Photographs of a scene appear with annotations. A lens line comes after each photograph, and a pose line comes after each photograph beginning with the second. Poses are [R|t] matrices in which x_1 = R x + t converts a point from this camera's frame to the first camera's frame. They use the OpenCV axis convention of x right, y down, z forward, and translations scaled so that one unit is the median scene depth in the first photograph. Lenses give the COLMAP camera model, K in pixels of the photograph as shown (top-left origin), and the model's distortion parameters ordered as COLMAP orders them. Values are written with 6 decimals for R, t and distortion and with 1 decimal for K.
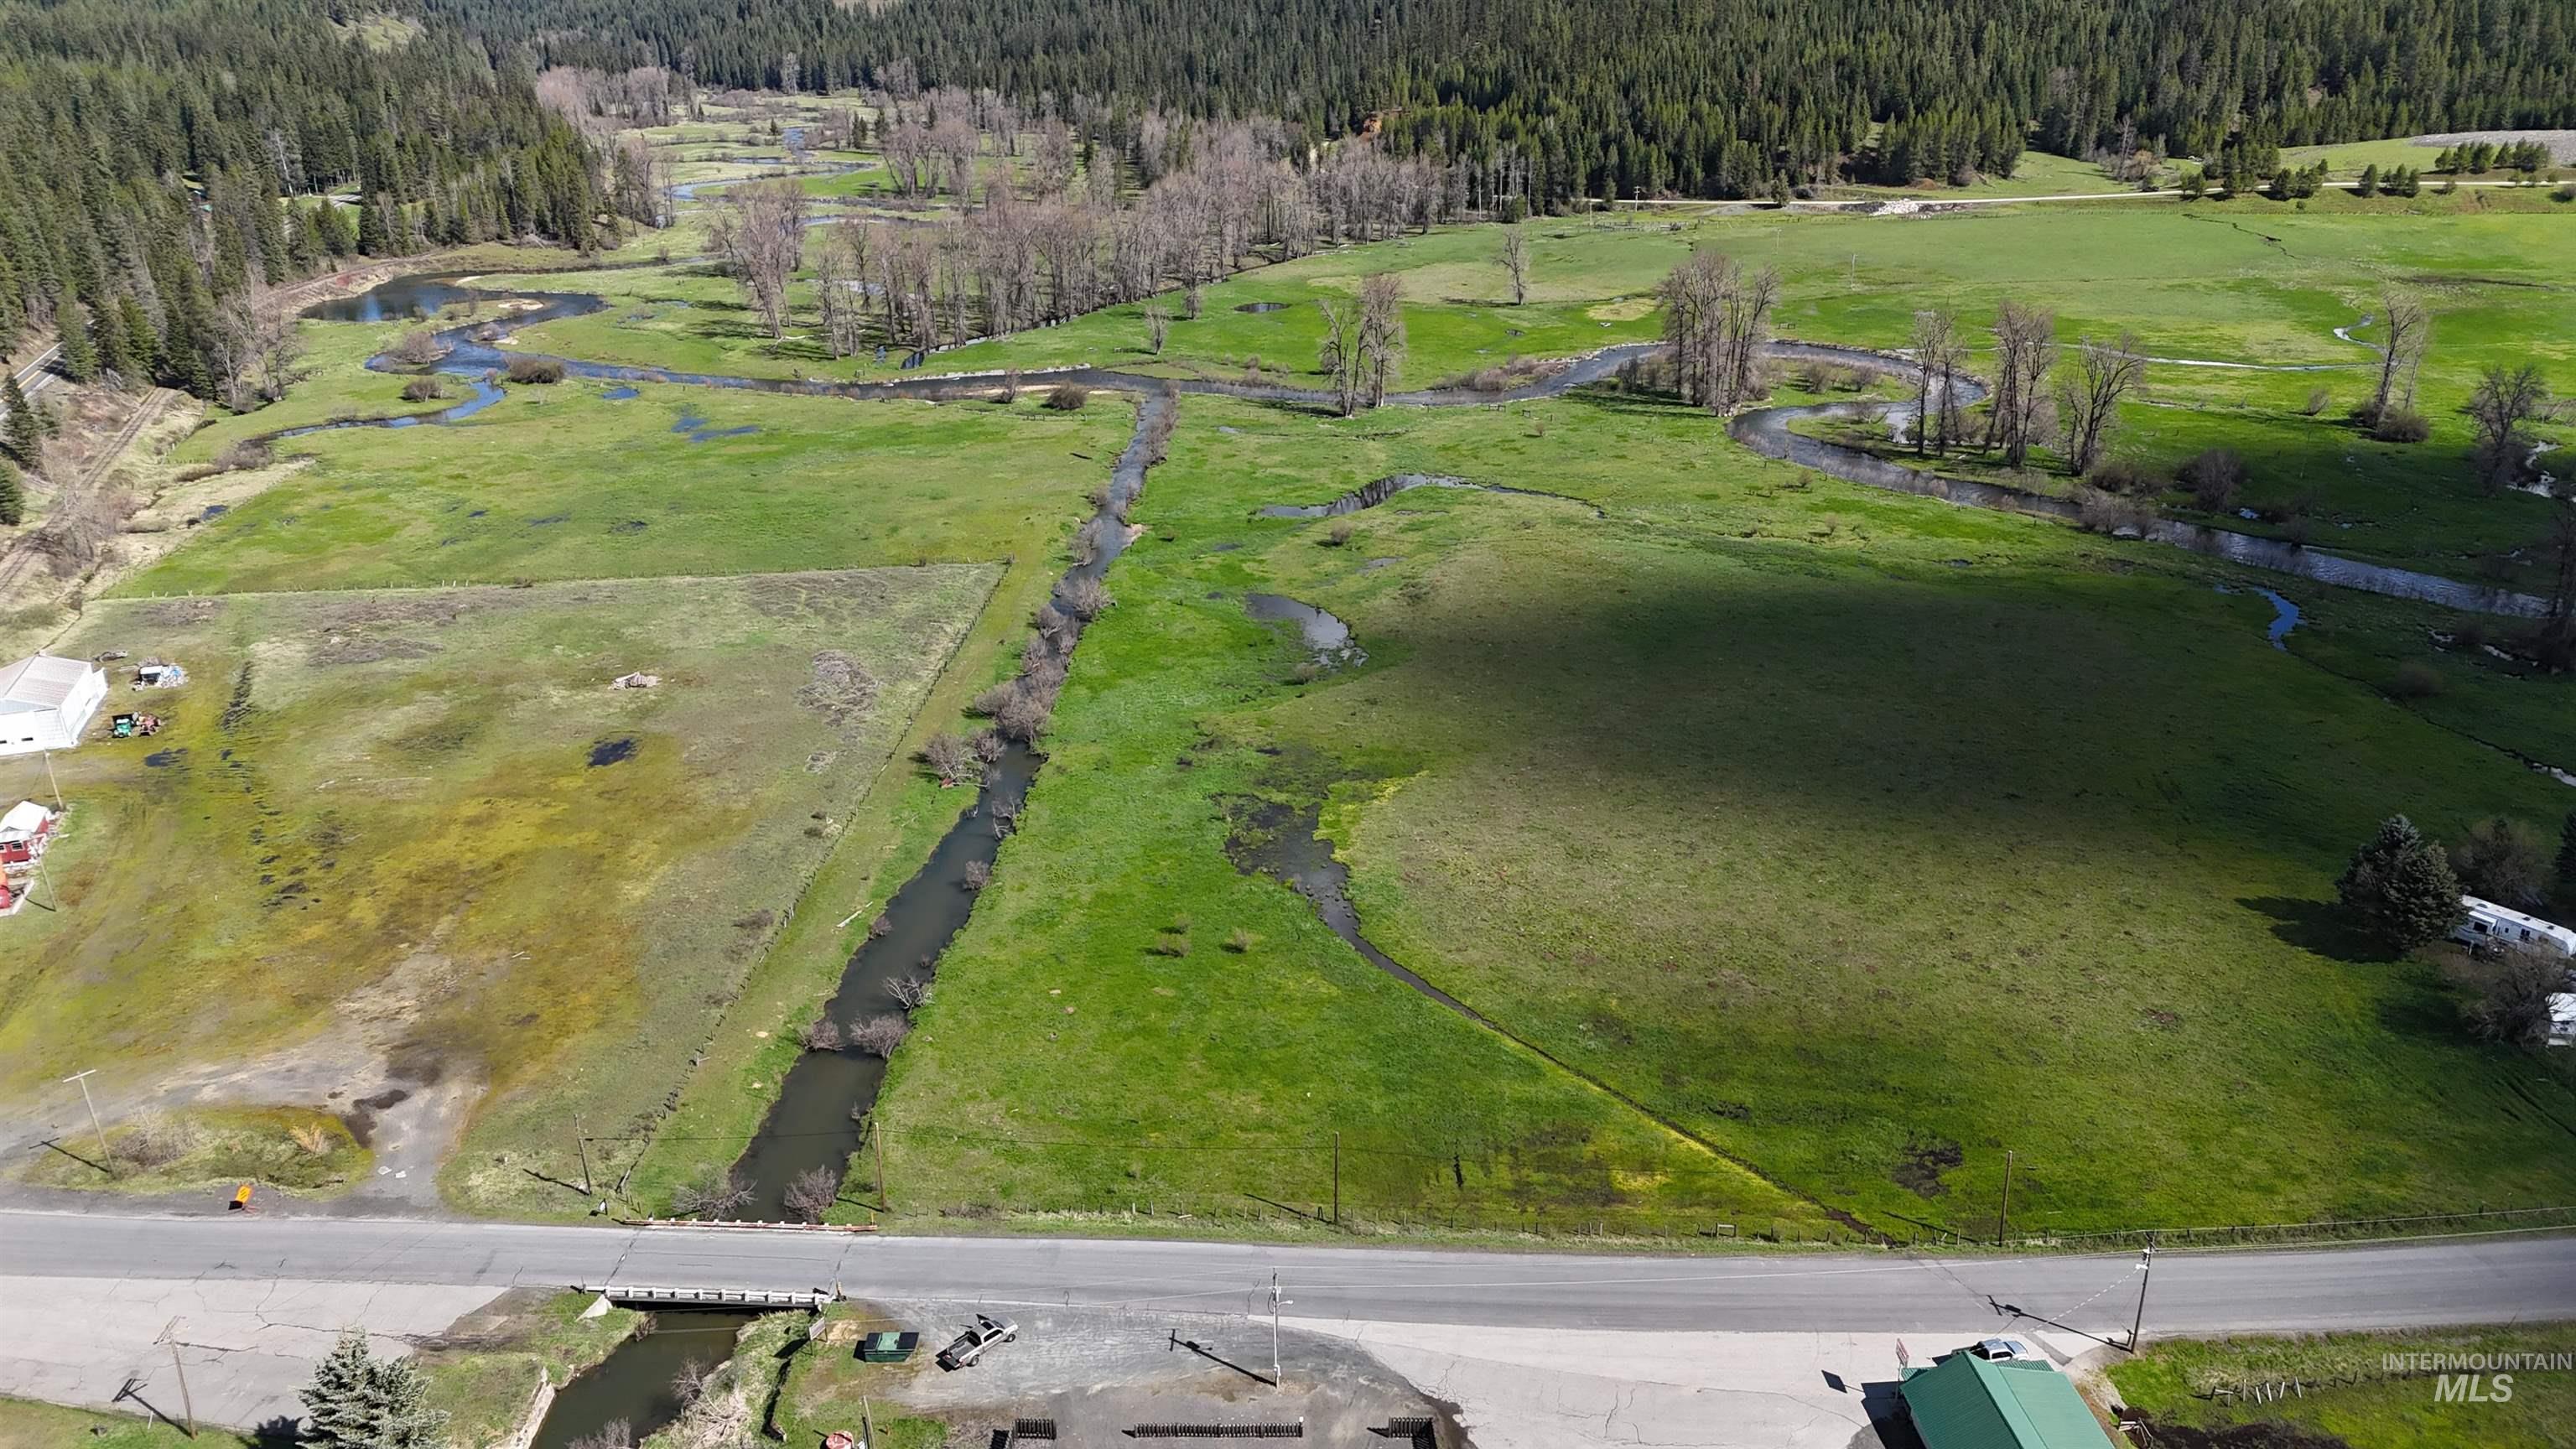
lens RADIAL K [[1882.5, 0, 1289.5], [0, 1882.5, 712.0], [0, 0, 1]] dist [0.083168, -0.078589]
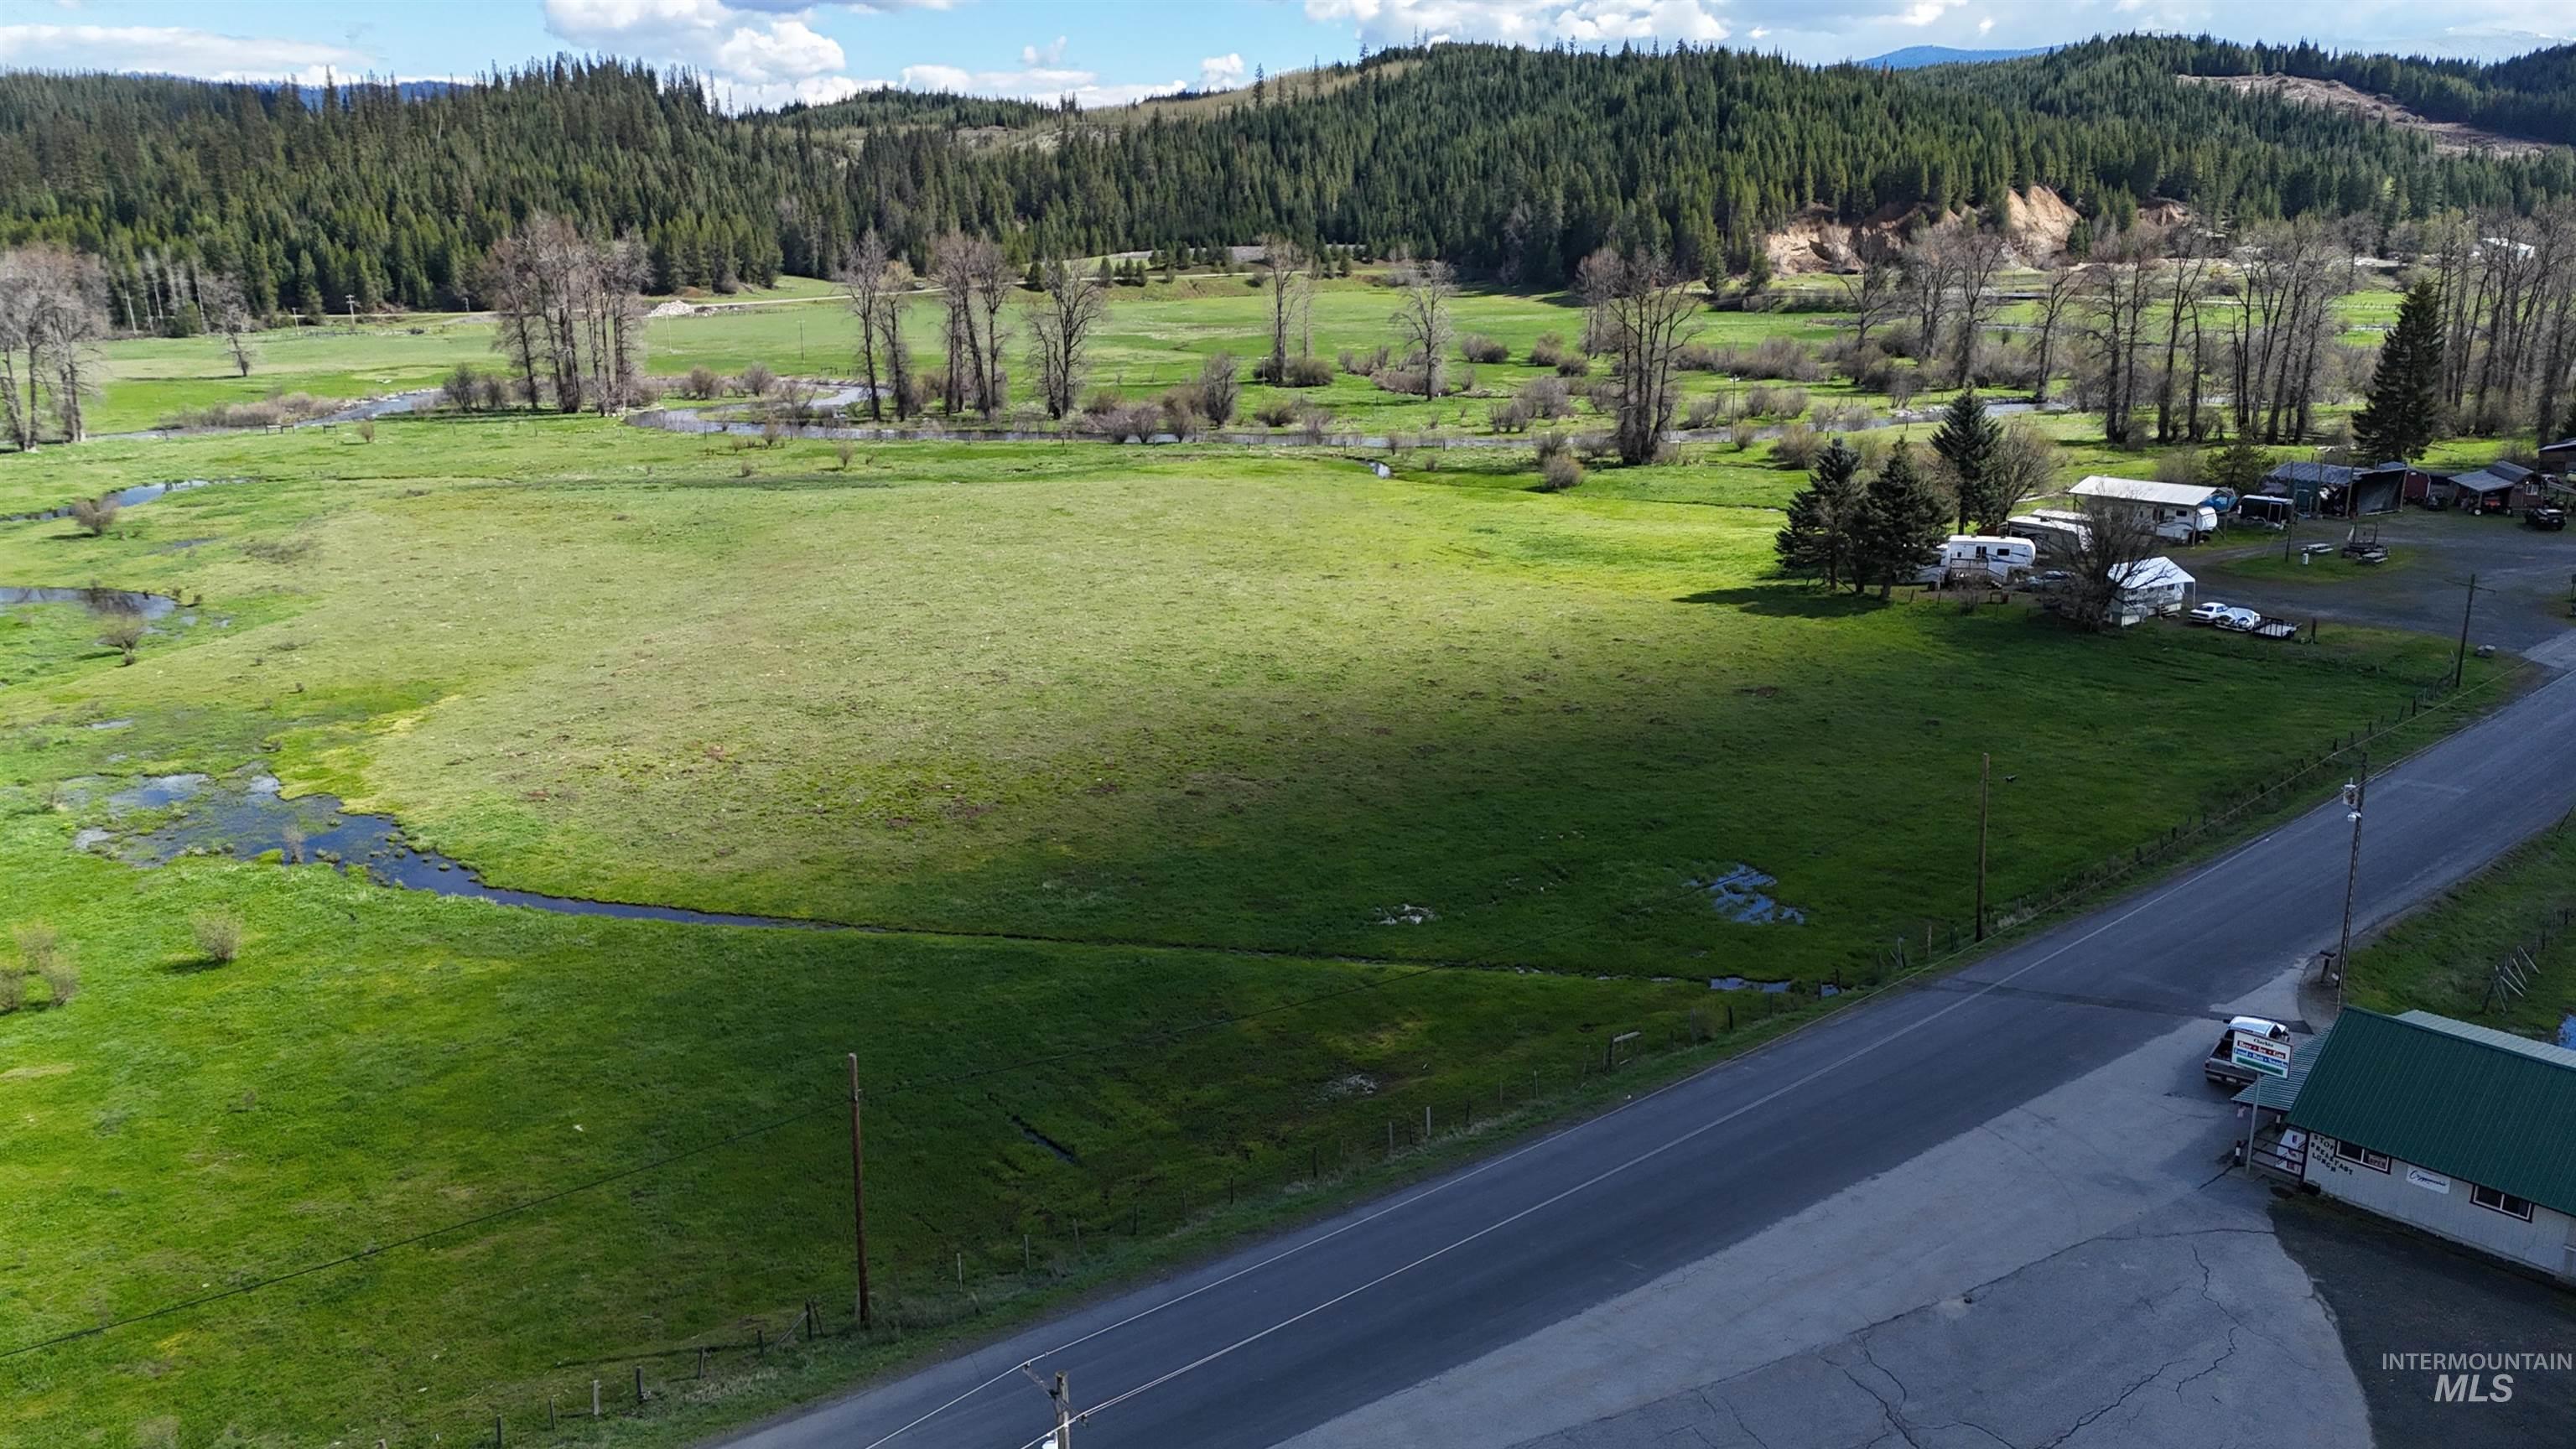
lens RADIAL K [[1883.4, 0, 1288.7], [0, 1883.4, 711.8], [0, 0, 1]] dist [0.074875, -0.062775]
pose [[0.784333, -0.149180, 0.602135, -0.023923], [0.230333, 0.971298, -0.059388, 0.041370], [-0.575993, 0.185272, 0.796182, 0.135460]]
